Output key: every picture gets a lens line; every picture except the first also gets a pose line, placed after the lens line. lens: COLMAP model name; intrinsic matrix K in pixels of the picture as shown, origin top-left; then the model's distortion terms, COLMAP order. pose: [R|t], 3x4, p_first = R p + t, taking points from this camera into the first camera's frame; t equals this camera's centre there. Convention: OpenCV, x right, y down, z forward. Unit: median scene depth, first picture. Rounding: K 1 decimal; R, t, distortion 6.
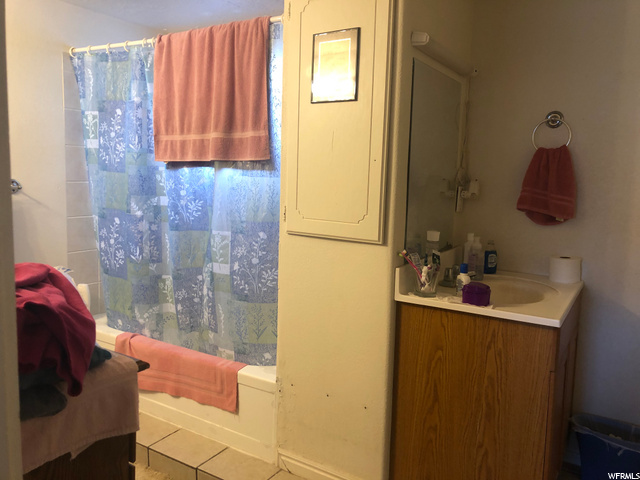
lens RADIAL K [[521.0, 0, 315.8], [0, 521.0, 231.7], [0, 0, 1]] dist [0.024626, -0.023796]
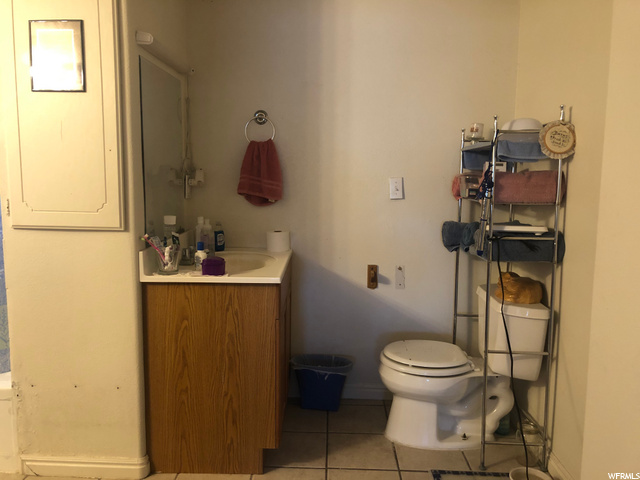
lens RADIAL K [[521.0, 0, 319.7], [0, 521.0, 238.9], [0, 0, 1]] dist [0.024626, -0.023796]
pose [[0.854694, -0.083968, 0.512296, -0.073430], [0.069151, 0.996453, 0.047955, 0.016825], [-0.514505, -0.005561, 0.857469, -0.108631]]
